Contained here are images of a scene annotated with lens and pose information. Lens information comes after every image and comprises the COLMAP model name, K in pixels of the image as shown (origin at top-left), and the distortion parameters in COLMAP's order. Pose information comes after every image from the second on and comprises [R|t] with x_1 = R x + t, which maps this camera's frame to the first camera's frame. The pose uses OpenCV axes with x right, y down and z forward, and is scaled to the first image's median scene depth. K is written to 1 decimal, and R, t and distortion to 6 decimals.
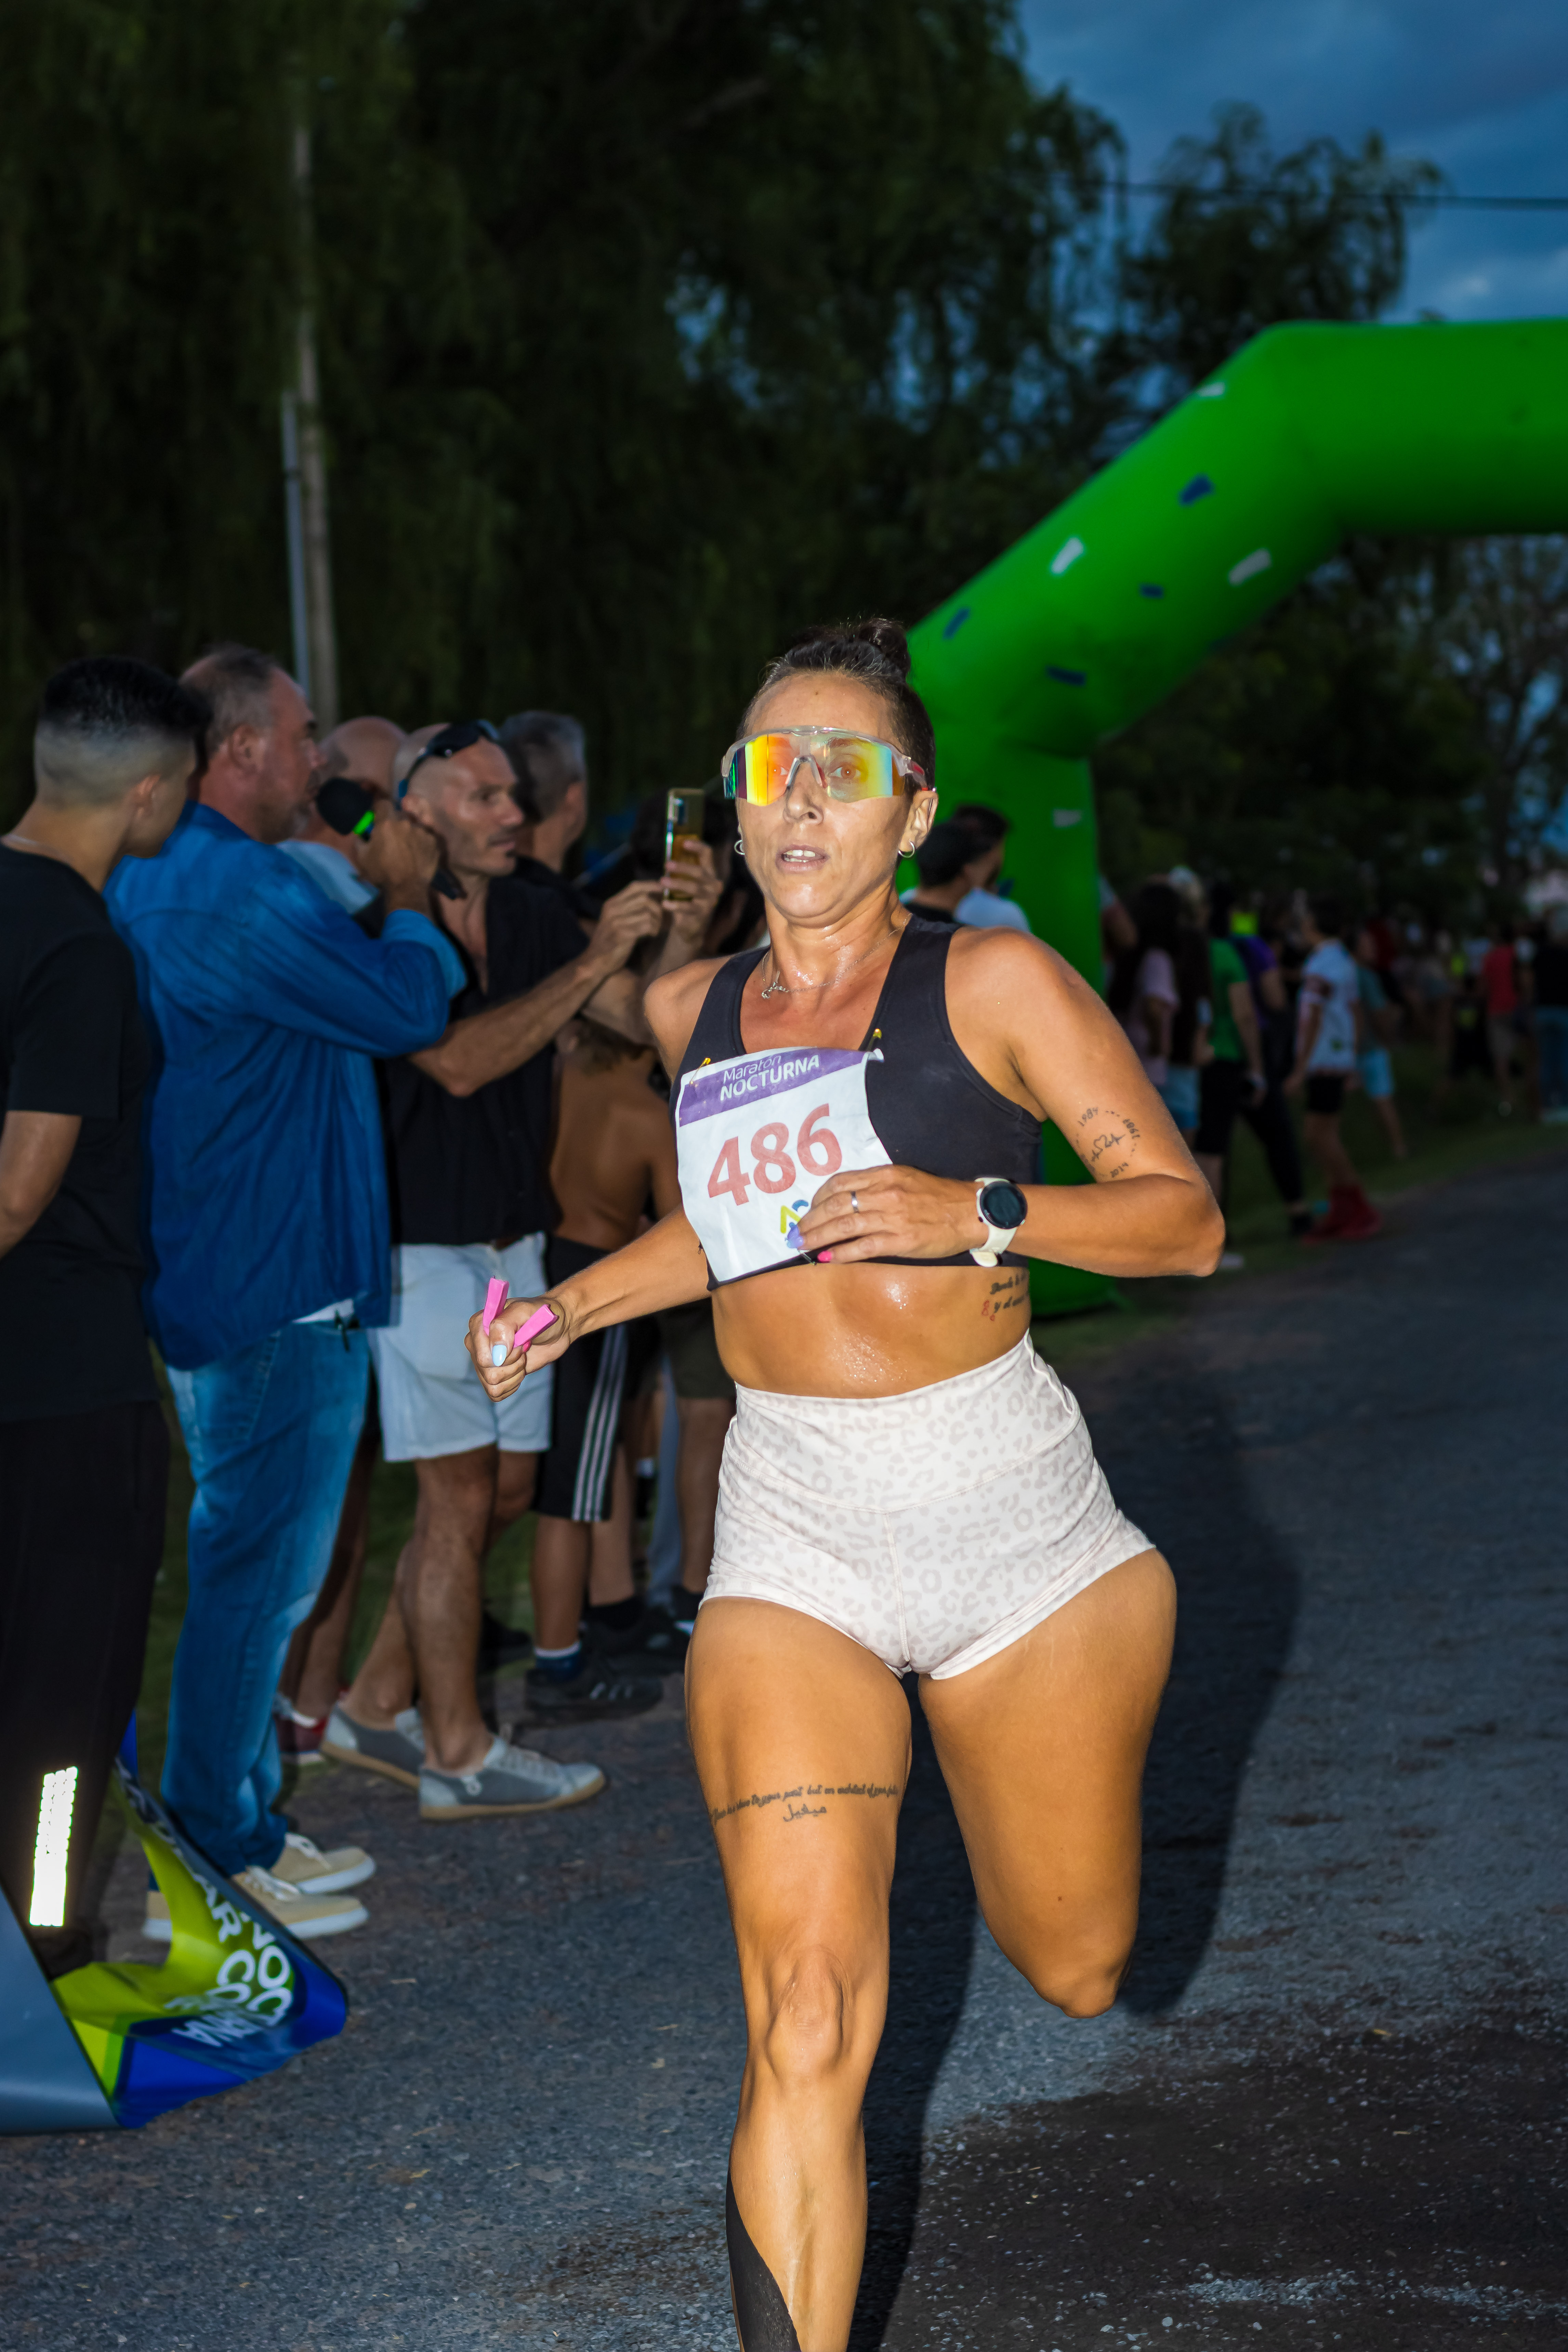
lens RADIAL K [[5400.2, 0, 784.0], [0, 5400.2, 1176.0], [0, 0, 1]] dist [0.059940, 0.204312]
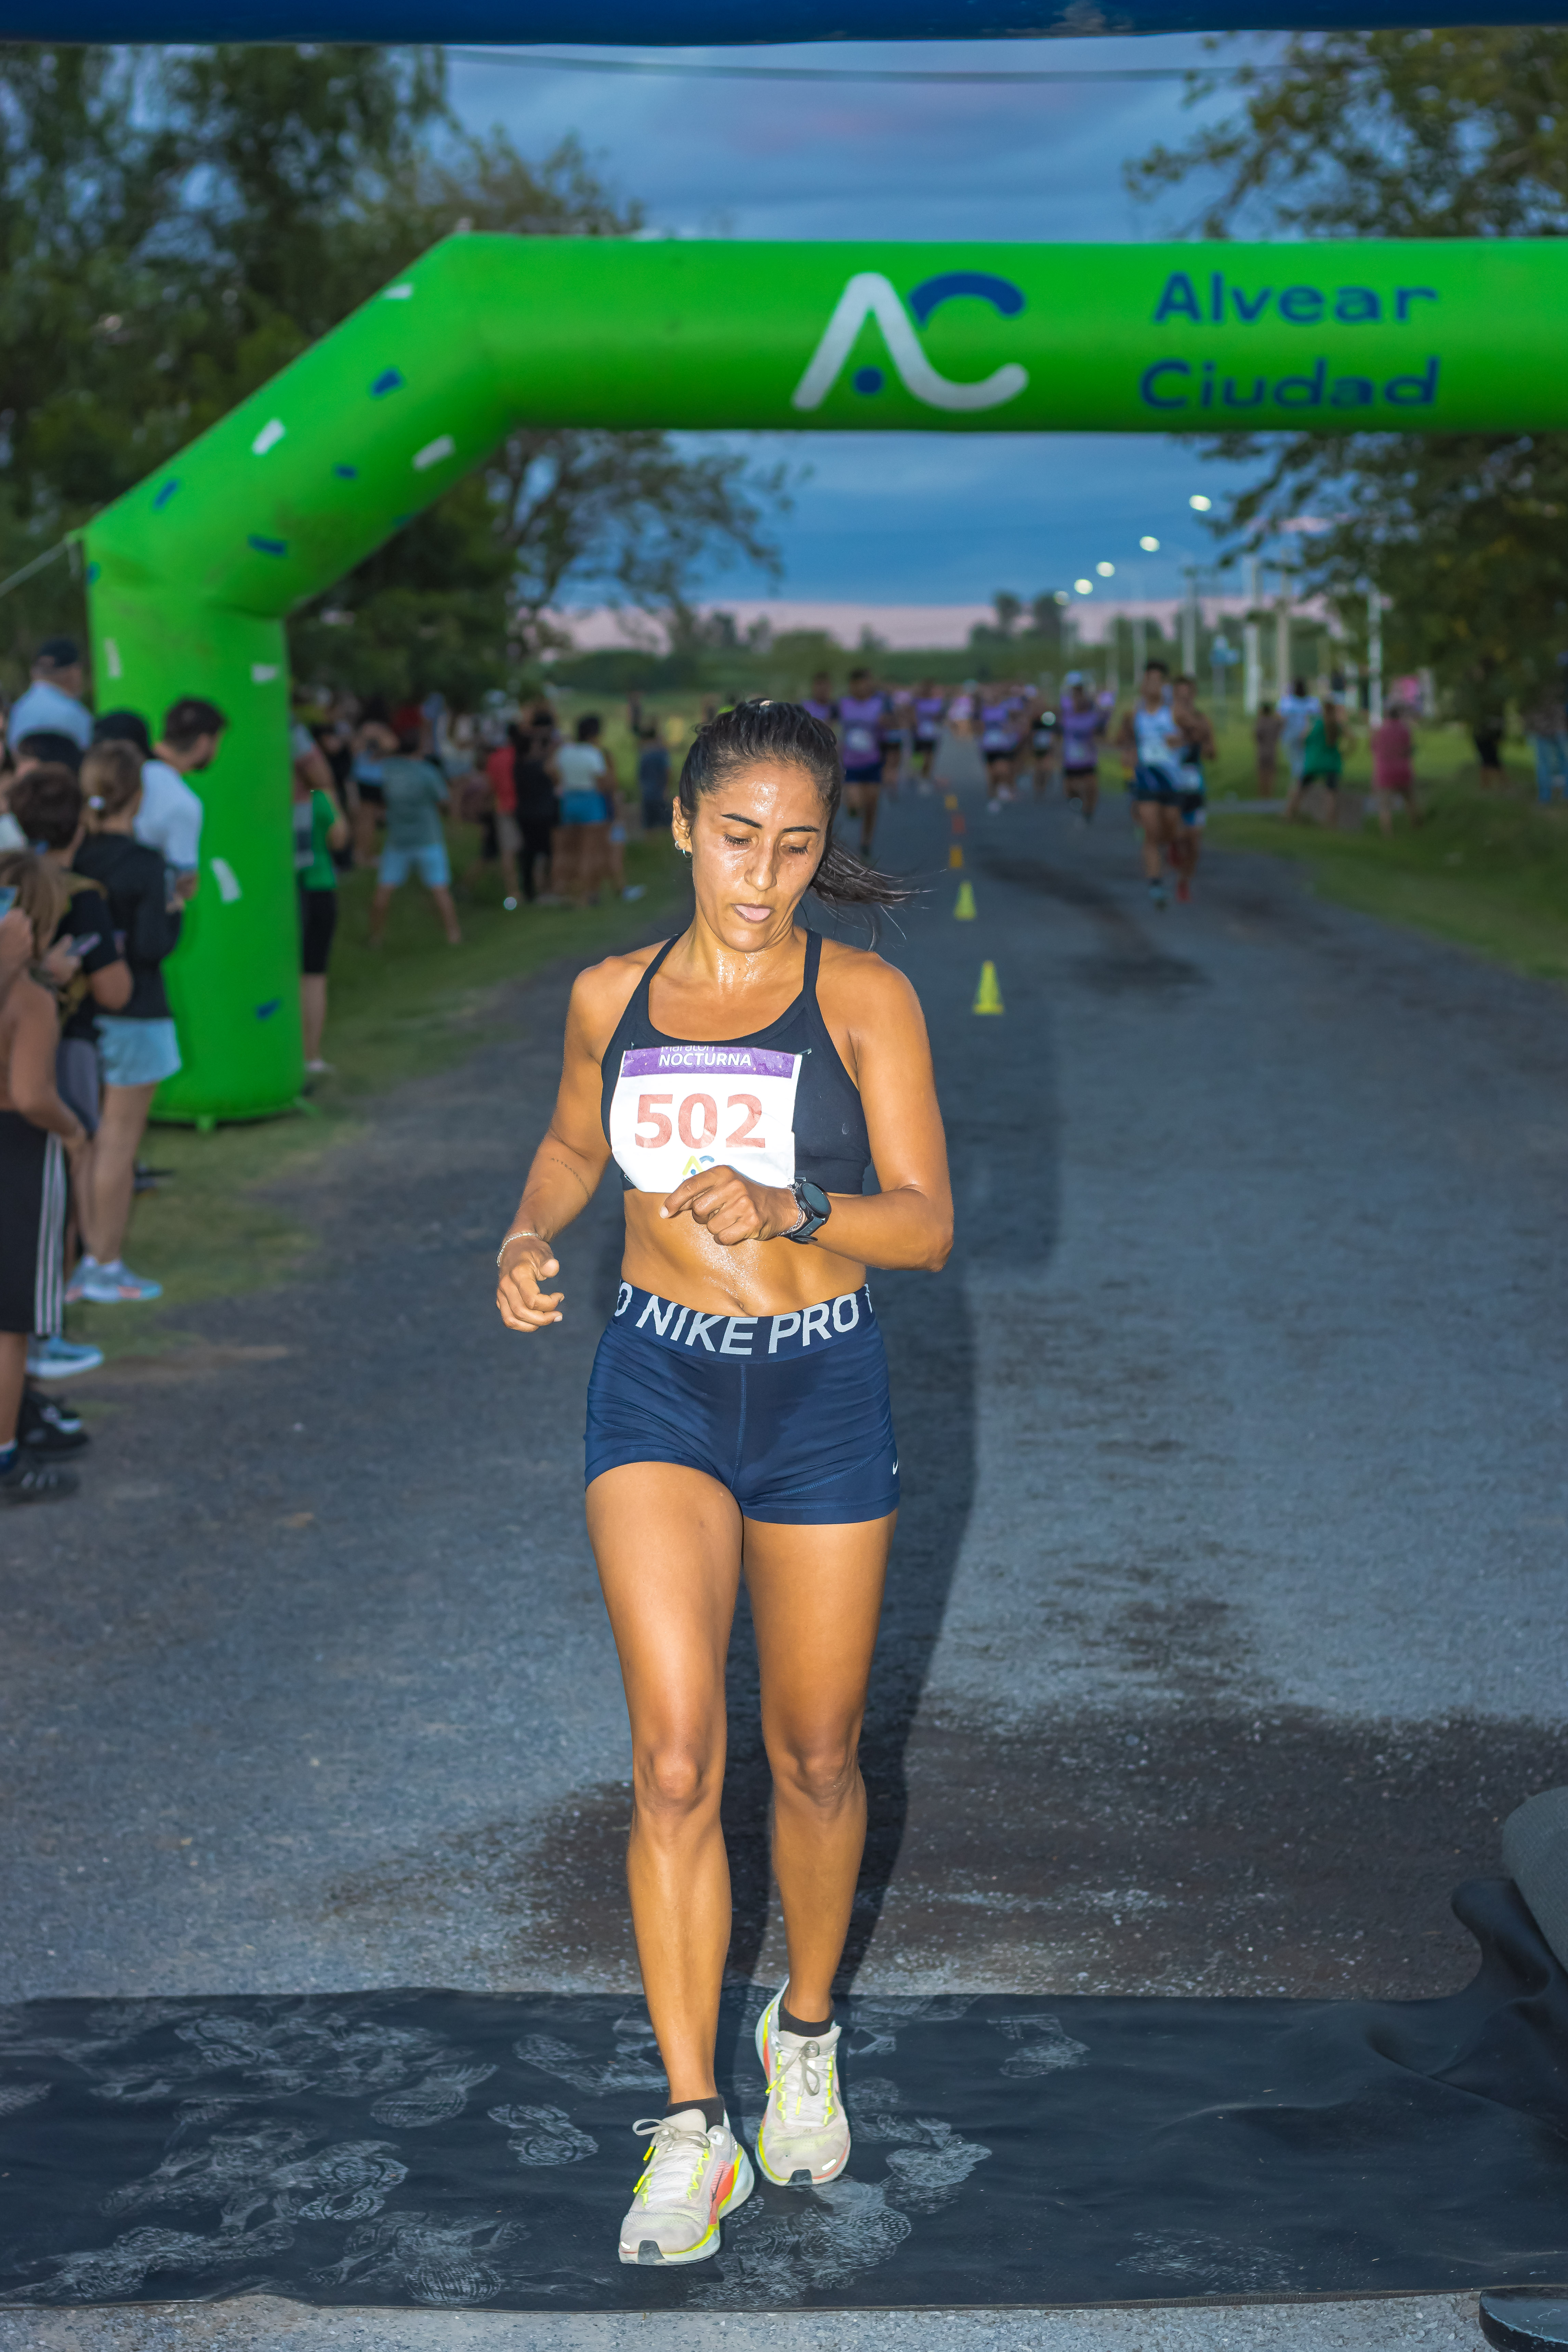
lens RADIAL K [[5400.2, 0, 784.0], [0, 5400.2, 1176.0], [0, 0, 1]] dist [0.059940, 0.204312]
pose [[0.981048, 0.002380, 0.193749, -0.058844], [-0.011537, 0.998868, 0.046147, -0.015705], [-0.193419, -0.047508, 0.979965, -0.116526]]
